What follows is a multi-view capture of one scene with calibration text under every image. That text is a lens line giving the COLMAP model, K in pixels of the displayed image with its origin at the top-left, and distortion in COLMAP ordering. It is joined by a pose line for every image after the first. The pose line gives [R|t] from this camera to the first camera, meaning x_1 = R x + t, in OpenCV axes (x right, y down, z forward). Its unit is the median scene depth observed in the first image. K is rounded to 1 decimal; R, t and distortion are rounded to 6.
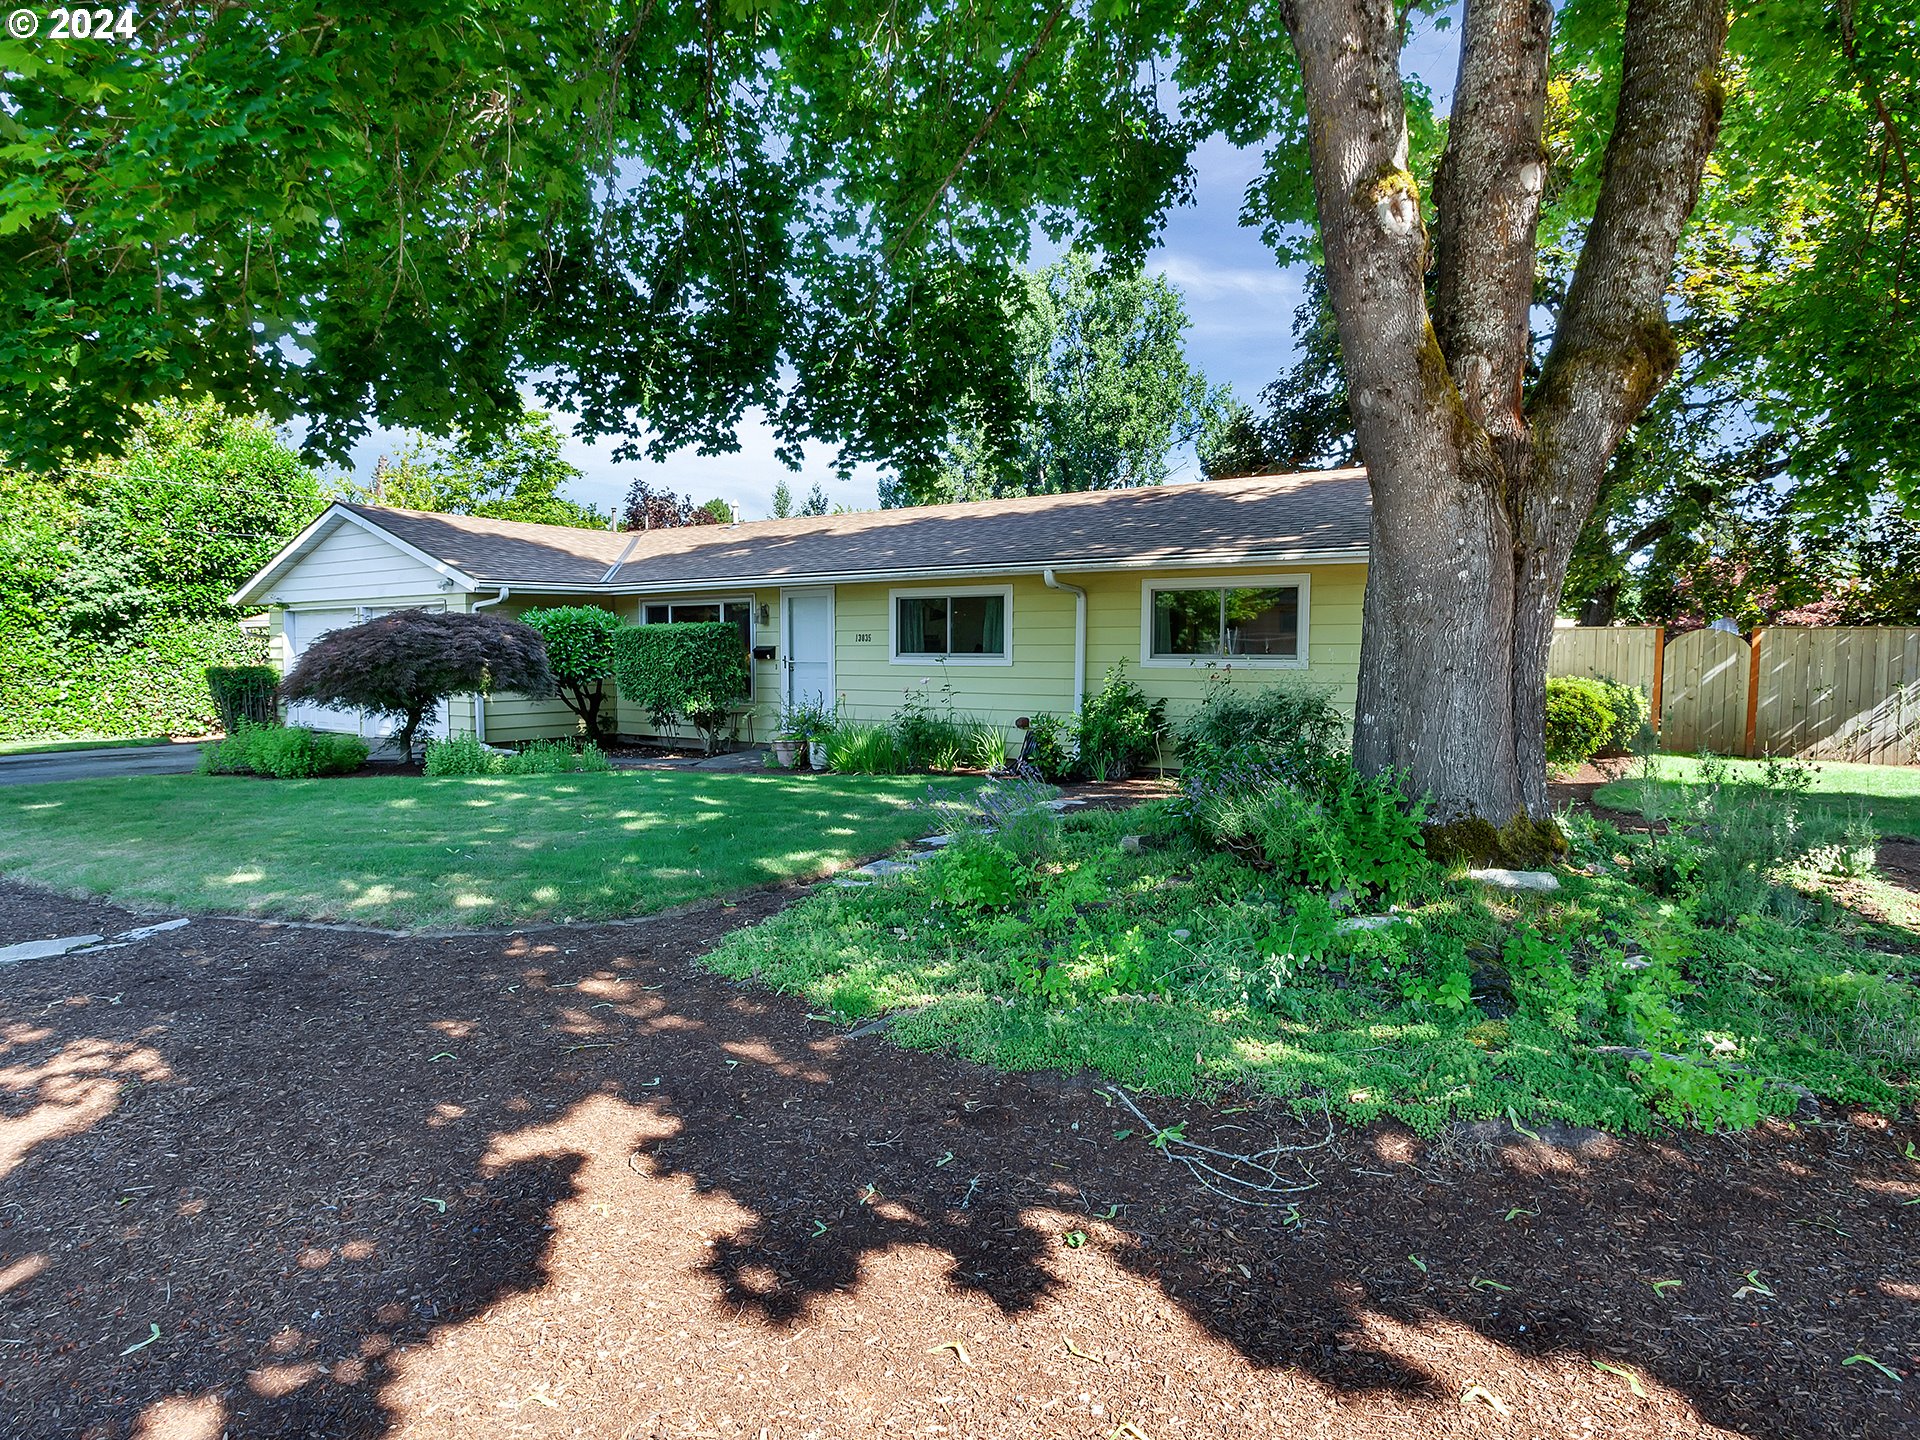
lens RADIAL K [[771.9, 0, 960.0], [0, 771.9, 720.0], [0, 0, 1]] dist [0.001037, -0.000010]
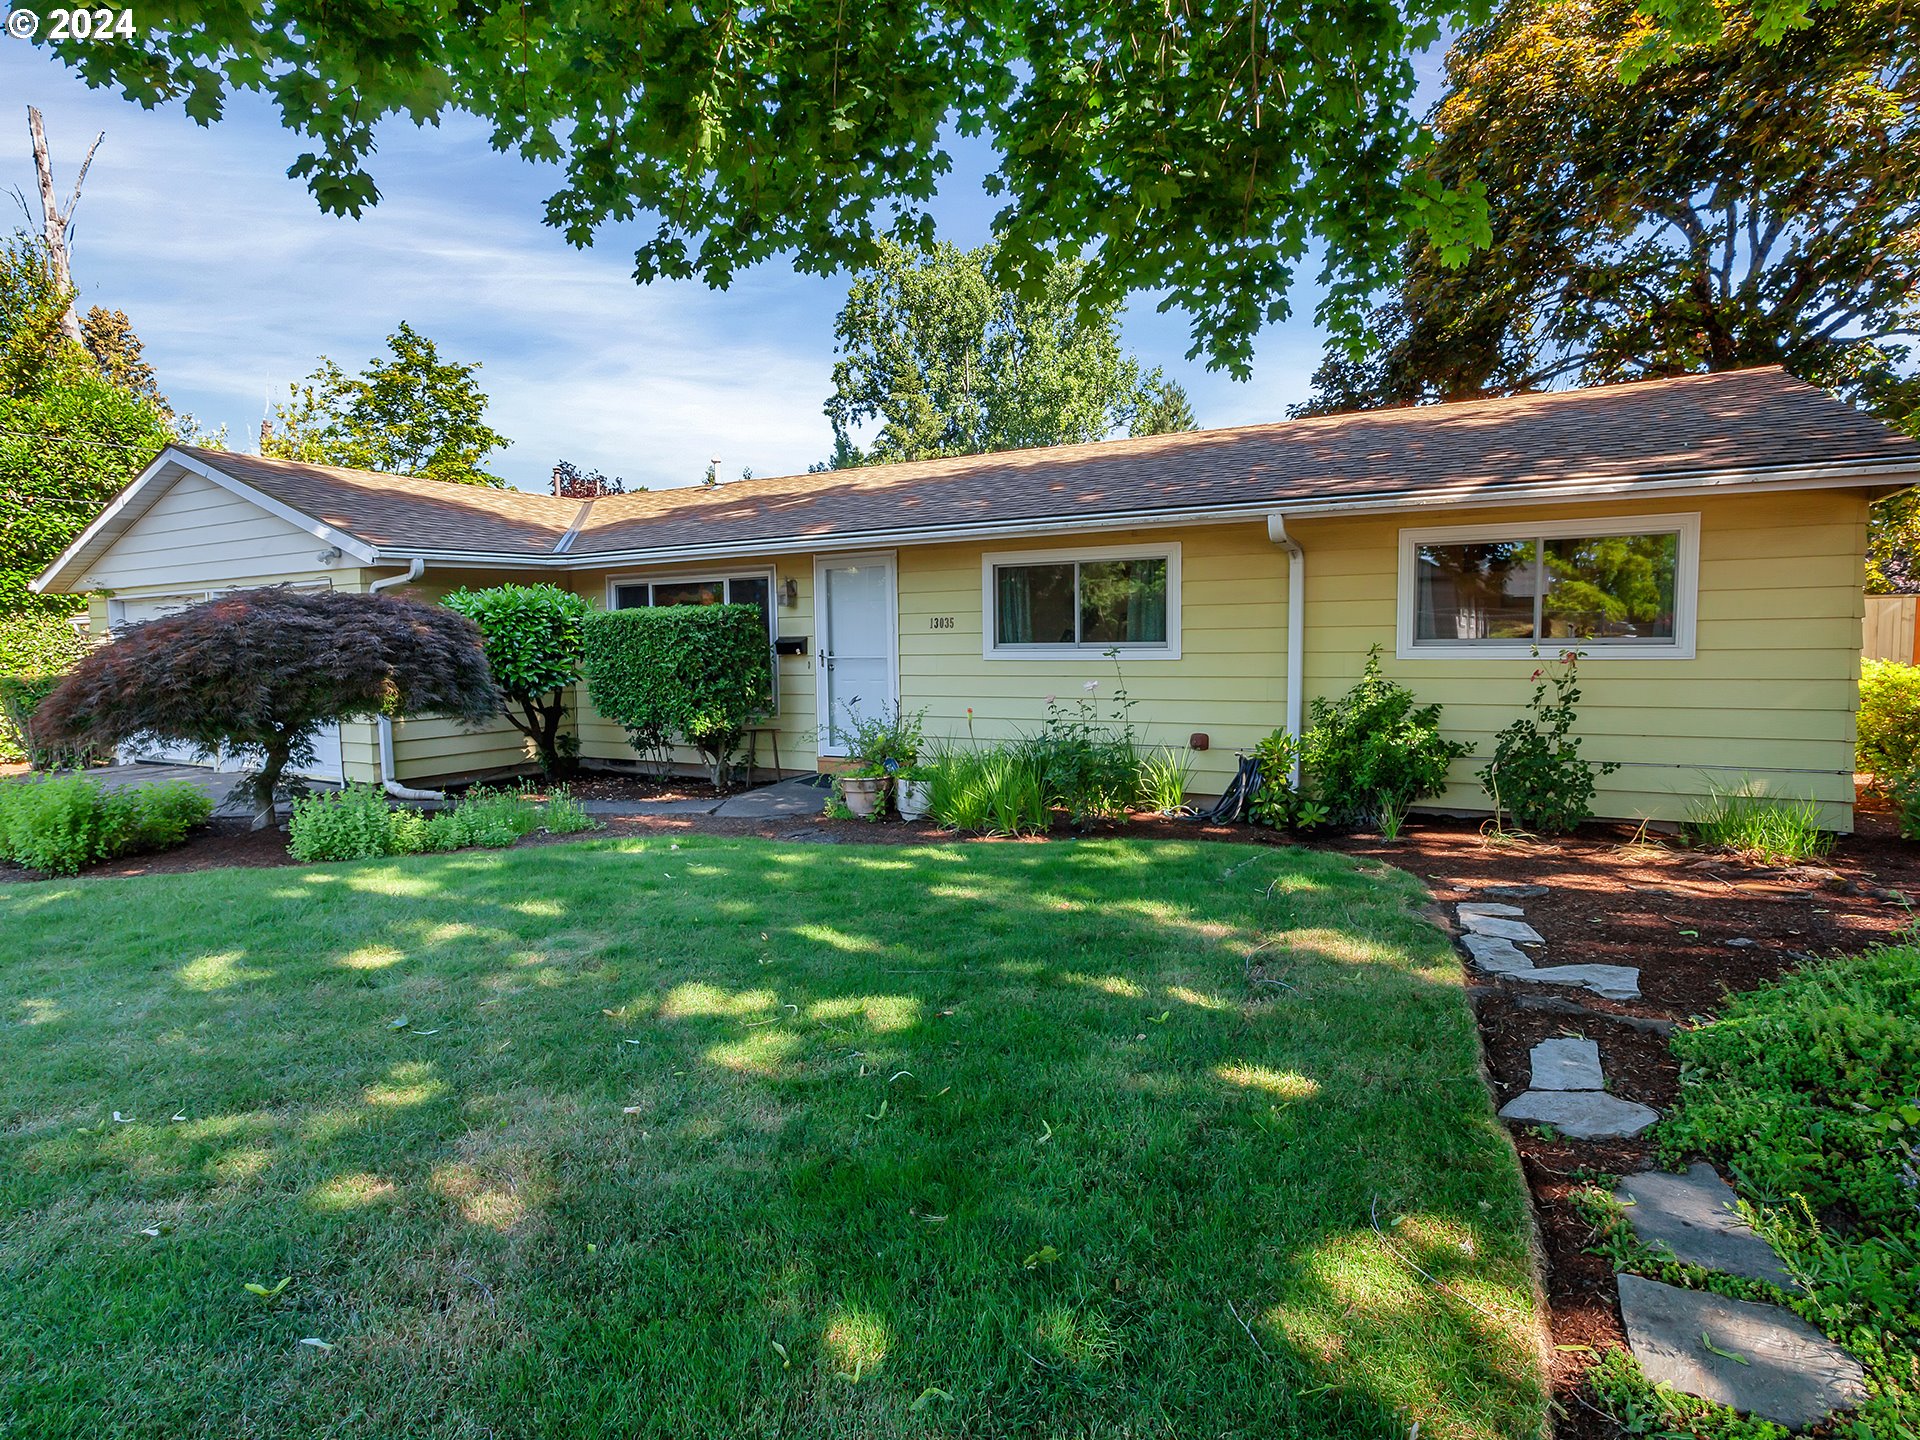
lens RADIAL K [[793.2, 0, 960.7], [0, 793.2, 714.6], [0, 0, 1]] dist [-0.001149, 0.000004]
pose [[0.997735, -0.022591, 0.063360, -0.150682], [0.022162, 0.999726, 0.007469, -0.025720], [-0.063511, -0.006048, 0.997963, 0.256746]]
